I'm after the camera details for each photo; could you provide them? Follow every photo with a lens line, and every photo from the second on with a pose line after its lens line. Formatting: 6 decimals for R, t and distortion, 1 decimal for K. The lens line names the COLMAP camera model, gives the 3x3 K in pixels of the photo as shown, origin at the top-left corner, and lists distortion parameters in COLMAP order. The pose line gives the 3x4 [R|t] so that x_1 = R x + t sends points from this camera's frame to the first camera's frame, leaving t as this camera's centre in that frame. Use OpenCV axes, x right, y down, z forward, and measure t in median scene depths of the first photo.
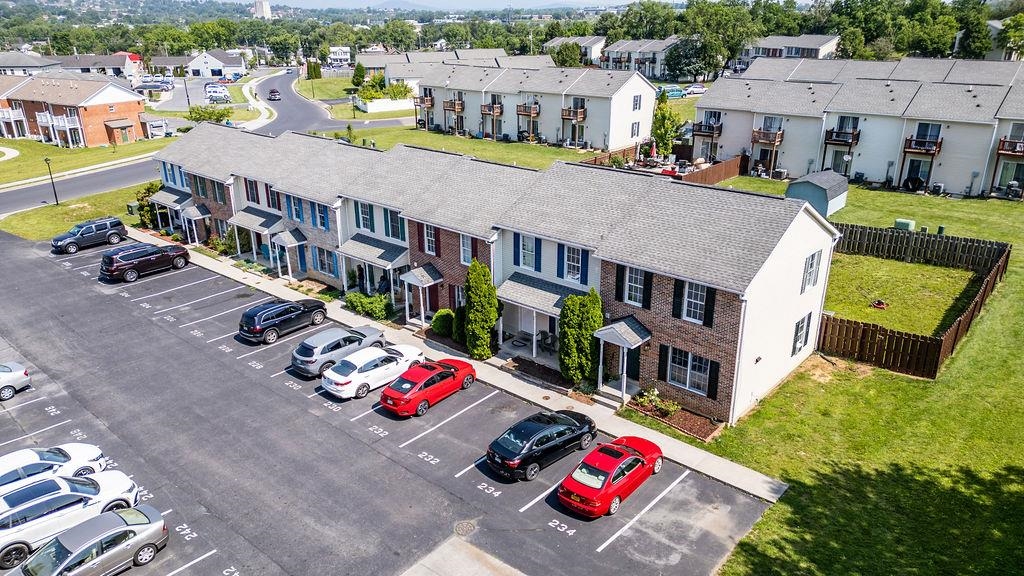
lens RADIAL K [[712.7, 0, 512.0], [0, 712.7, 288.0], [0, 0, 1]] dist [0.070761, -0.068983]
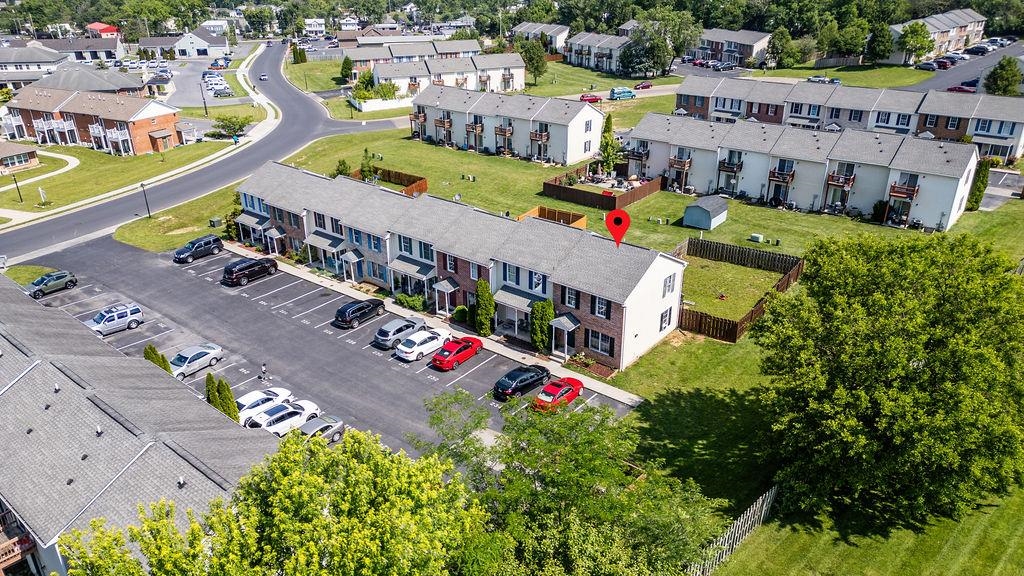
lens RADIAL K [[712.7, 0, 512.0], [0, 712.7, 288.0], [0, 0, 1]] dist [0.070761, -0.068983]
pose [[0.999060, -0.017425, 0.039696, -0.033727], [0.014864, 0.997844, 0.063931, -0.093755], [-0.040724, -0.063281, 0.997164, -0.529542]]
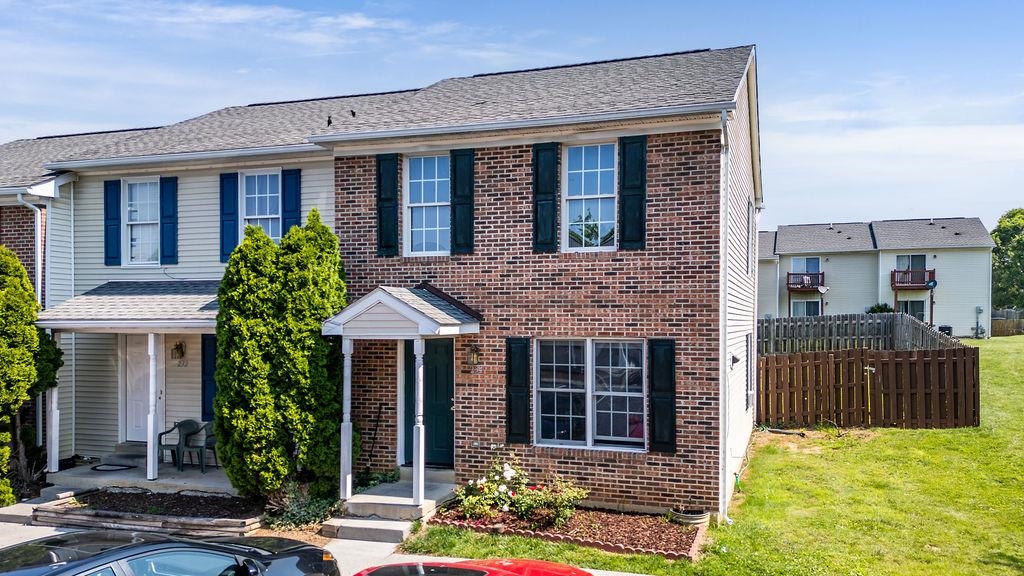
lens RADIAL K [[722.6, 0, 565.5], [0, 722.6, 316.6], [0, 0, 1]] dist [0.035416, -0.001249]
pose [[0.903607, 0.007396, 0.428298, 0.045953], [0.147033, 0.933751, -0.326328, 0.126788], [-0.402338, 0.357846, 0.842657, 0.426174]]
